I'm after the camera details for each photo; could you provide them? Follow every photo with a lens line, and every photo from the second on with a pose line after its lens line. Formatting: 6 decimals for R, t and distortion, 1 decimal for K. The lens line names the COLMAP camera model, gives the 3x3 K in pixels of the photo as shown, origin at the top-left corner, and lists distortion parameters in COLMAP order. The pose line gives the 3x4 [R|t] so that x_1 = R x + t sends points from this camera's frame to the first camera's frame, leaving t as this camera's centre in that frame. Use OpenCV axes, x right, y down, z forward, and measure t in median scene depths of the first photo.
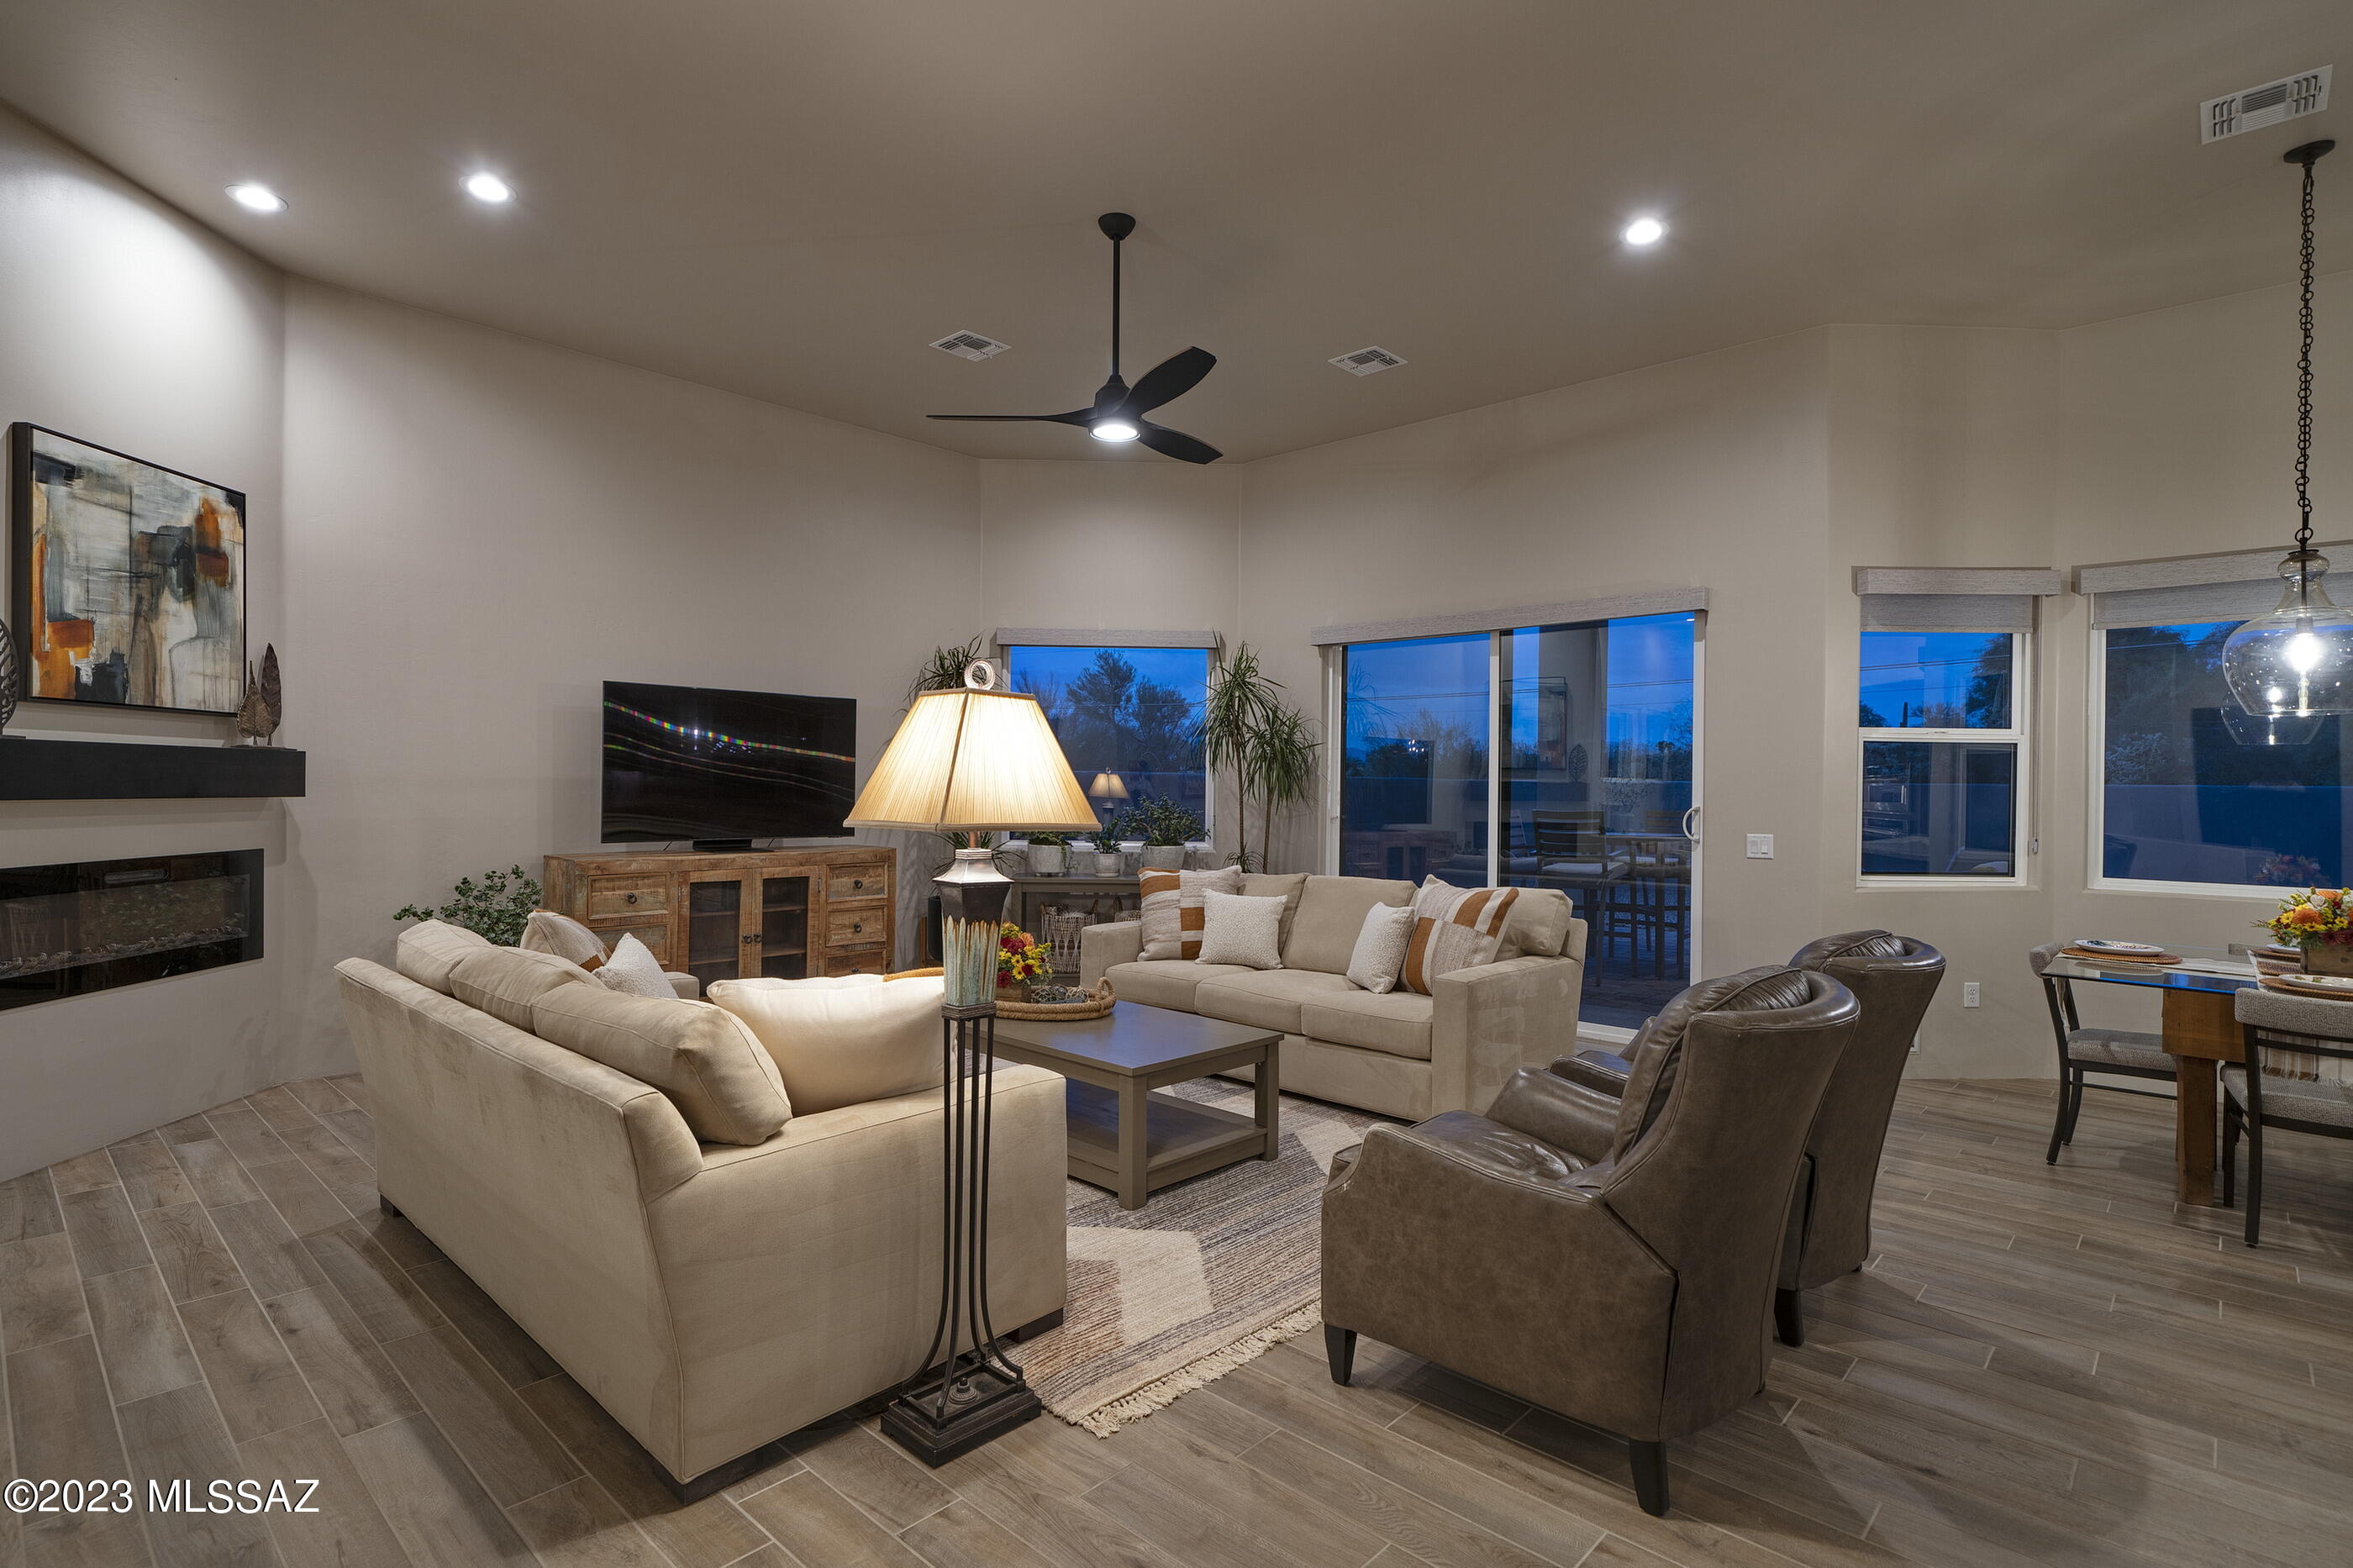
lens RADIAL K [[1142.6, 0, 1172.1], [0, 1142.6, 781.7], [0, 0, 1]] dist [-0.000303, 0.000920]
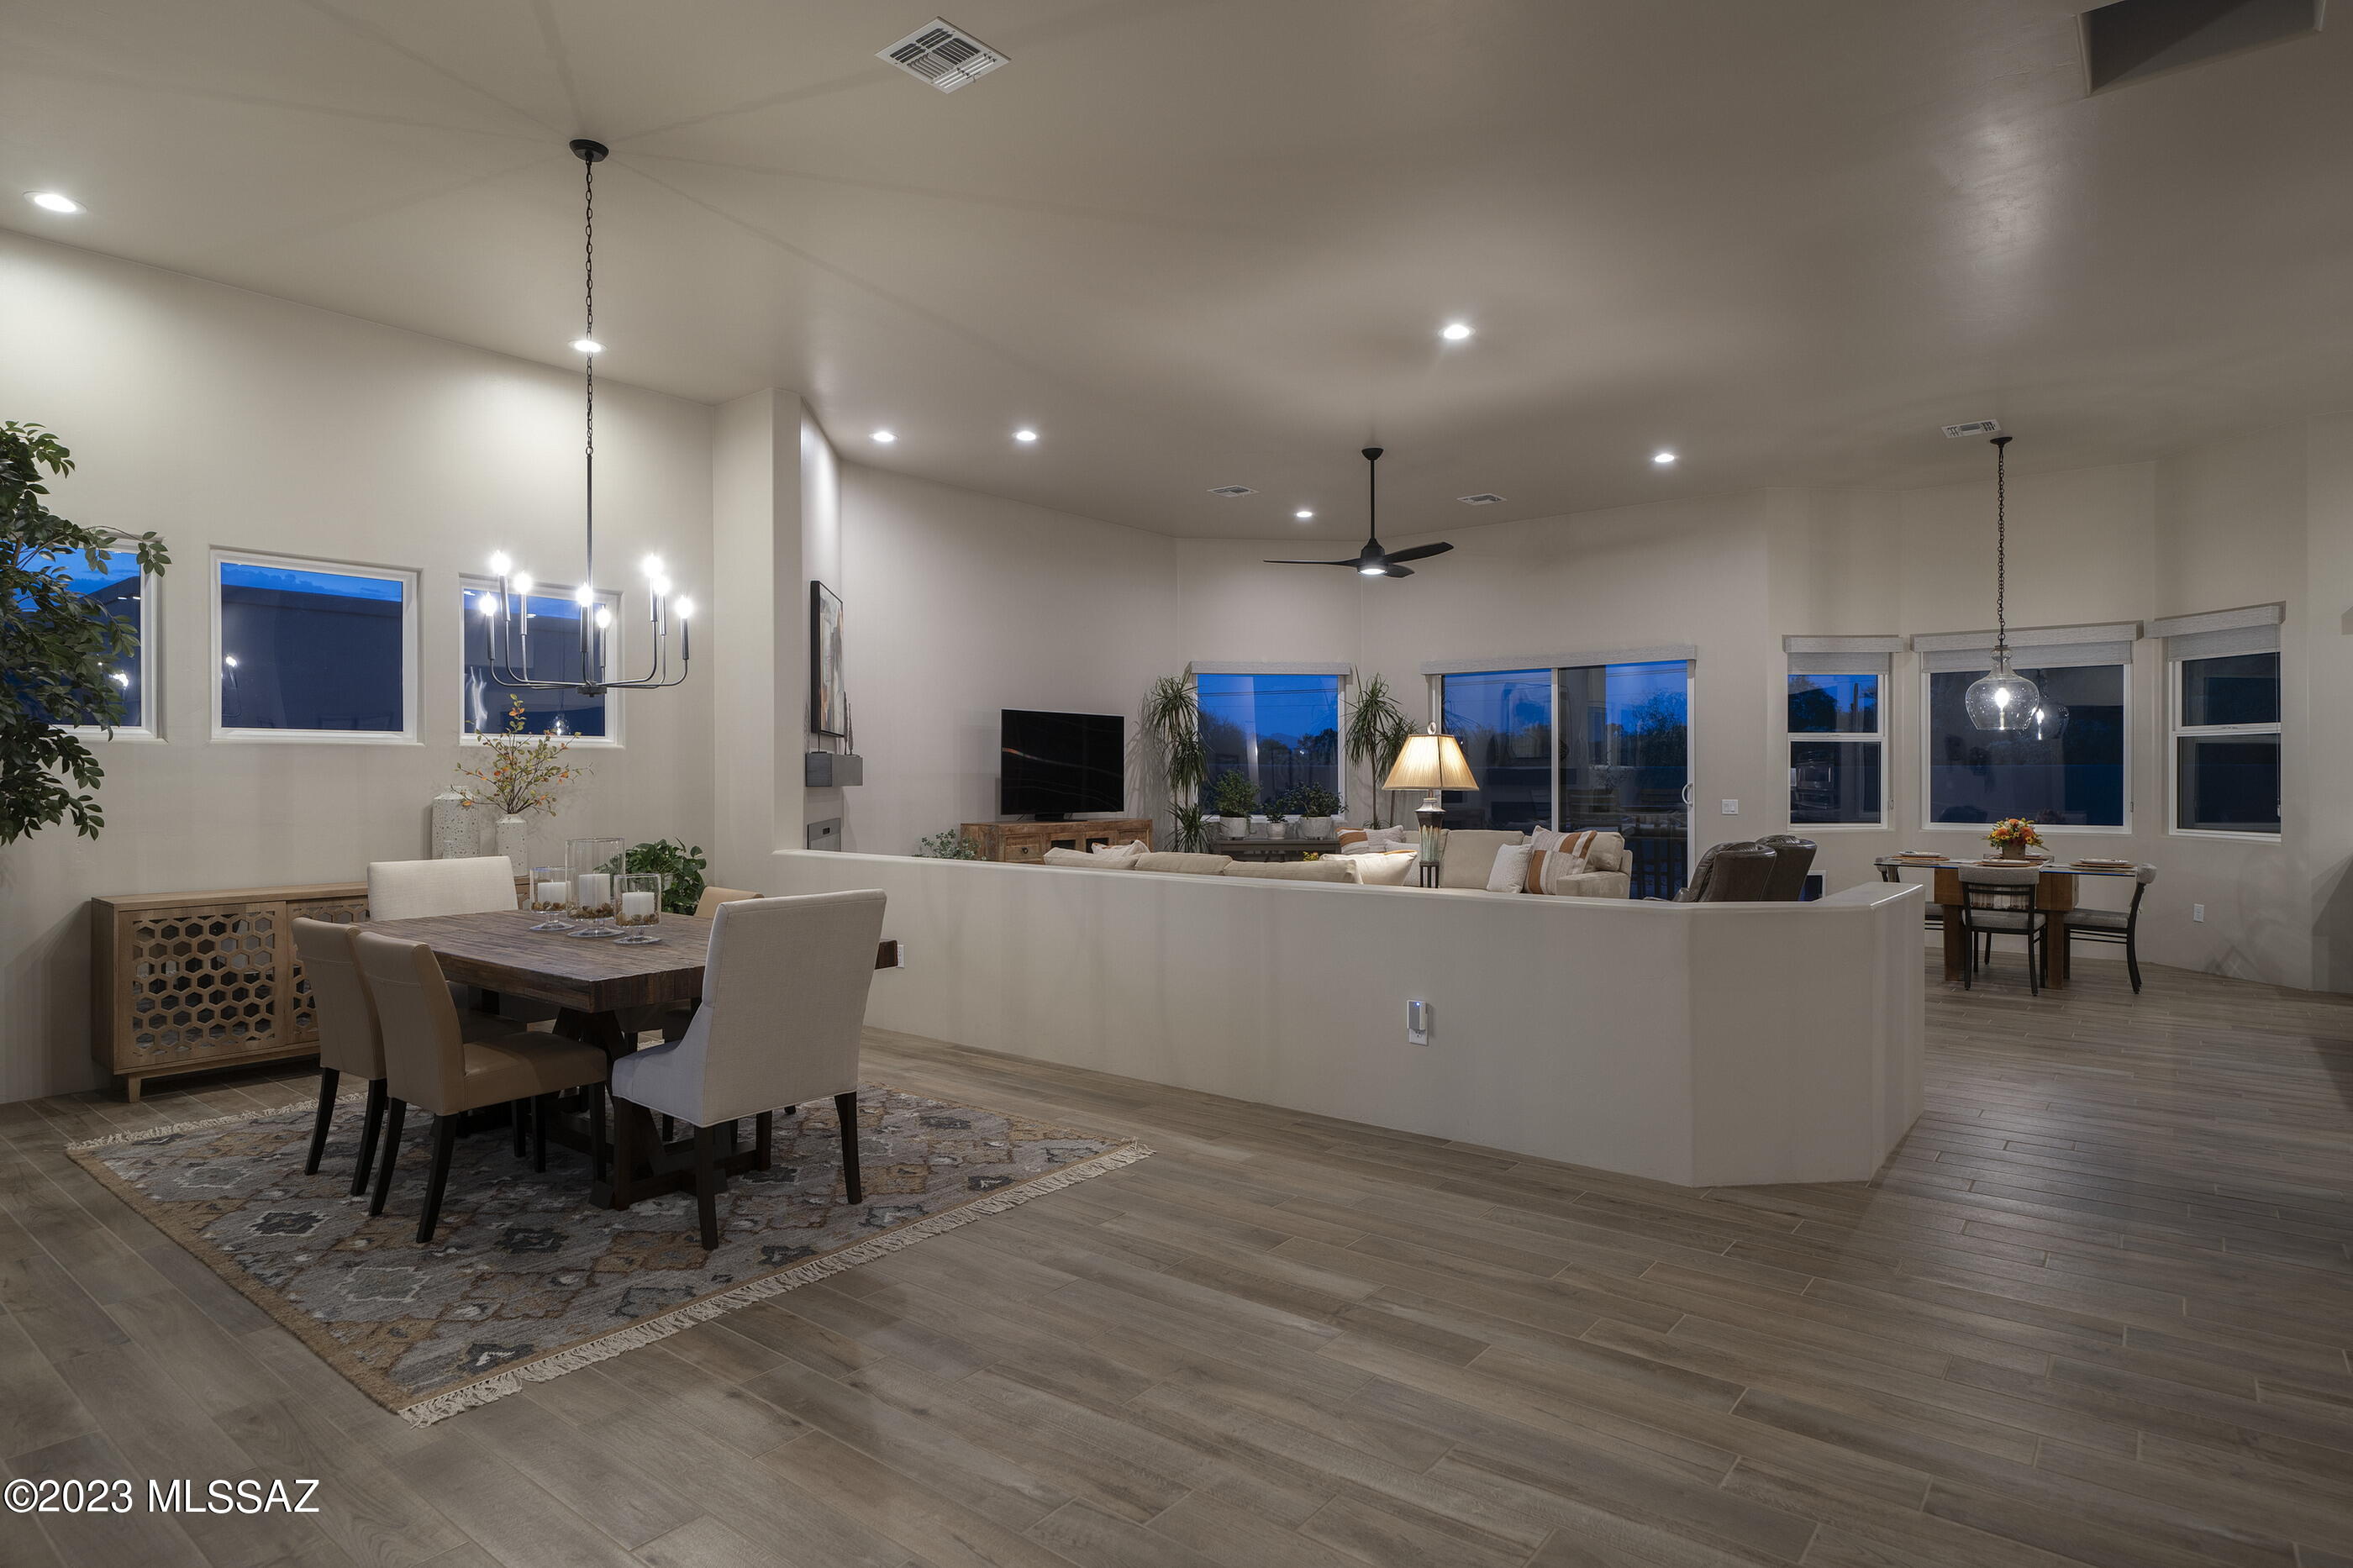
lens RADIAL K [[1262.1, 0, 1179.8], [0, 1262.1, 770.7], [0, 0, 1]] dist [0.000530, 0.001347]
pose [[0.997062, -0.011622, 0.075716, -0.416571], [0.011803, 0.999928, -0.001944, -0.000495], [-0.075688, 0.002832, 0.997128, -0.758218]]
